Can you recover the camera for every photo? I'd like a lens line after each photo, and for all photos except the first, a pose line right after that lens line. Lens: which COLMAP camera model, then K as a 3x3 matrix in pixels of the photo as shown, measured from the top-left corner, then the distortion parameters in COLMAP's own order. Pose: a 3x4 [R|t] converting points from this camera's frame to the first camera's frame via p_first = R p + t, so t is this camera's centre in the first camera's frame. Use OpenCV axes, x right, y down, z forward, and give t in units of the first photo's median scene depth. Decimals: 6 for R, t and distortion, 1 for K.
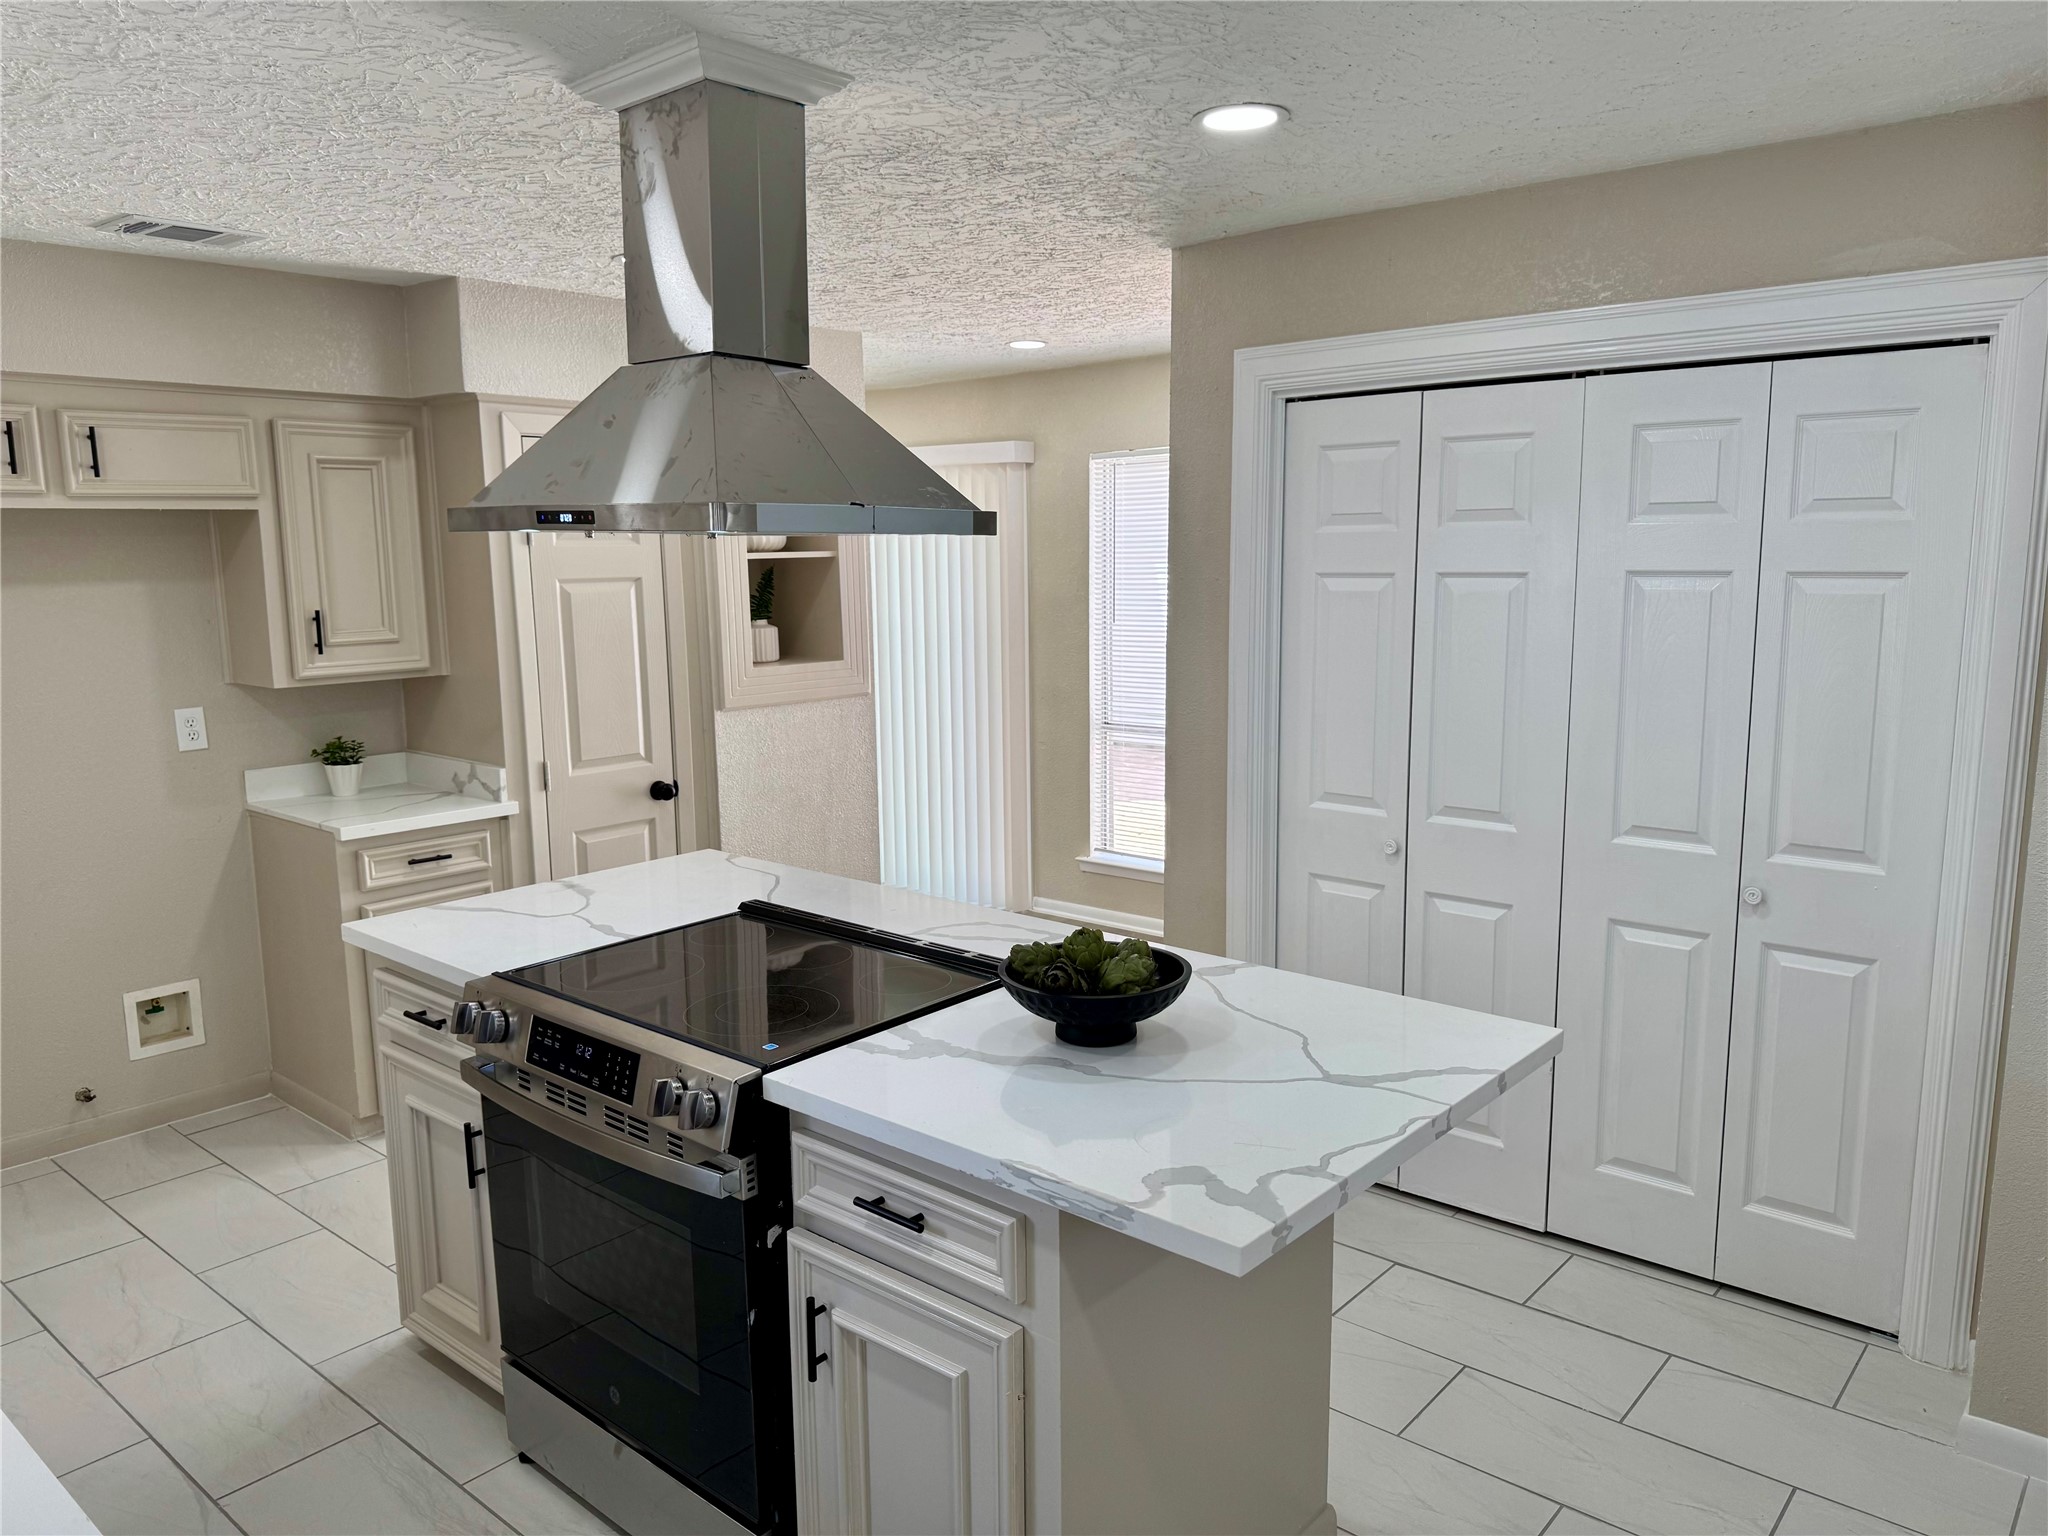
lens RADIAL K [[1447.5, 0, 1024.0], [0, 1447.5, 768.0], [0, 0, 1]] dist [0.069230, -0.104037]
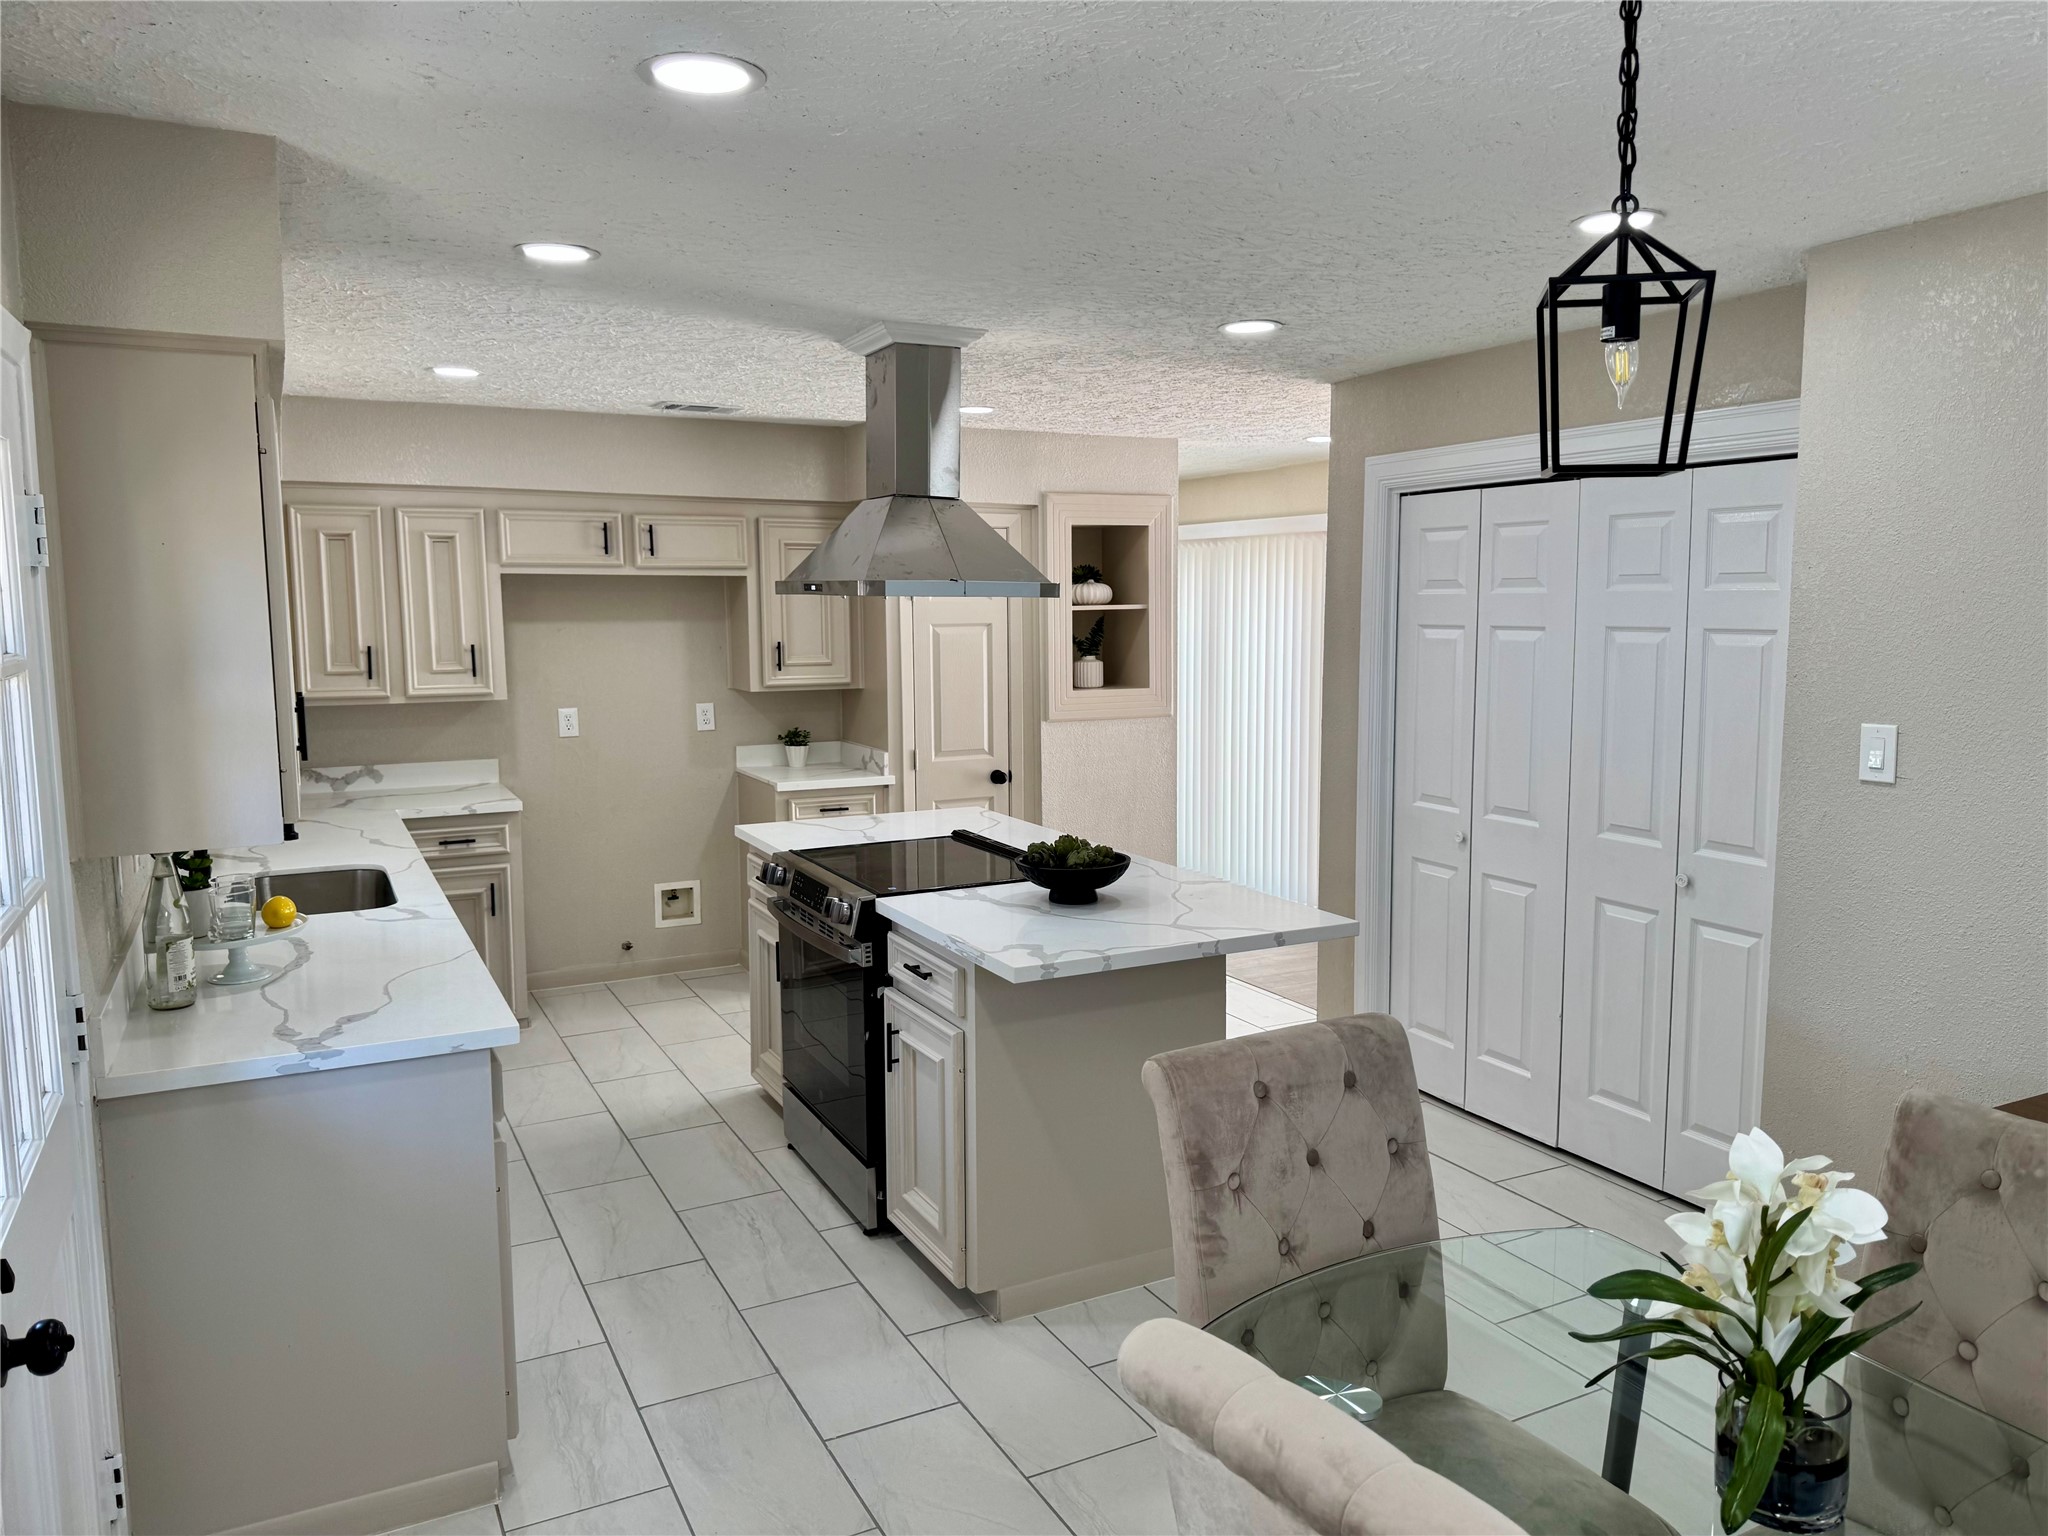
lens RADIAL K [[1429.4, 0, 1030.6], [0, 1429.4, 761.3], [0, 0, 1]] dist [0.070590, -0.001842]
pose [[0.929001, 0.049503, -0.366753, 0.354164], [-0.062861, 0.997720, -0.024562, 0.041488], [0.364701, 0.045872, 0.929994, -0.322003]]
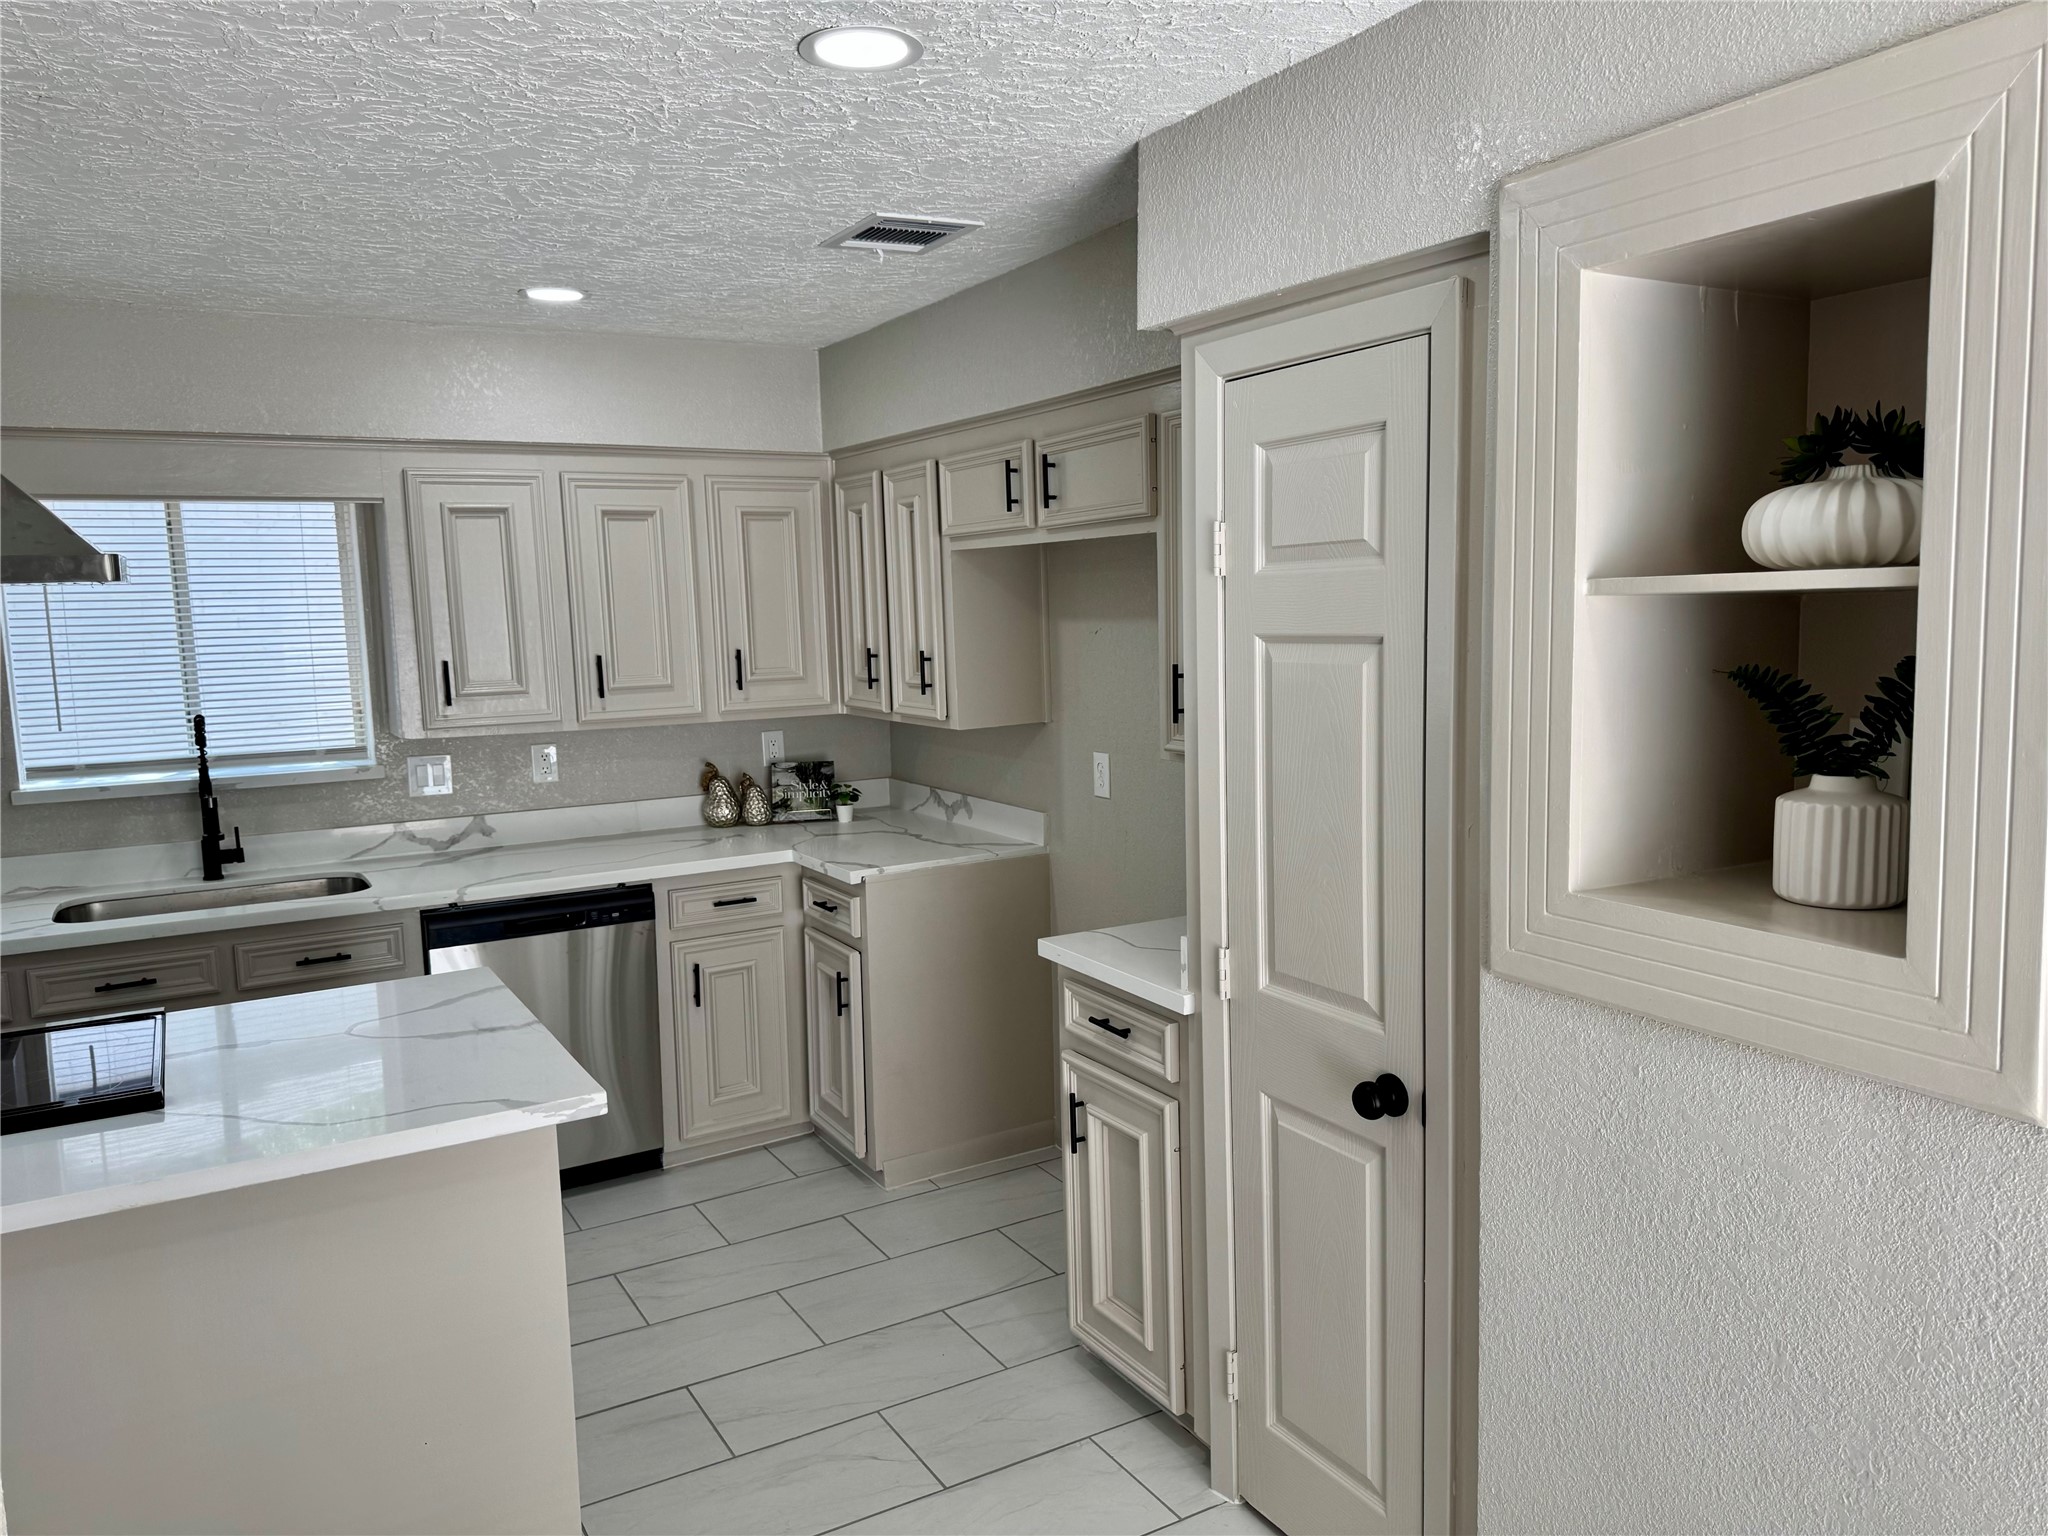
lens RADIAL K [[1415.8, 0, 1024.0], [0, 1415.8, 768.0], [0, 0, 1]] dist [0.058706, -0.002008]
pose [[-0.321019, 0.127262, -0.938484, 0.256532], [-0.120965, 0.977305, 0.173903, -0.194457], [0.939316, 0.169350, -0.298339, 1.301219]]
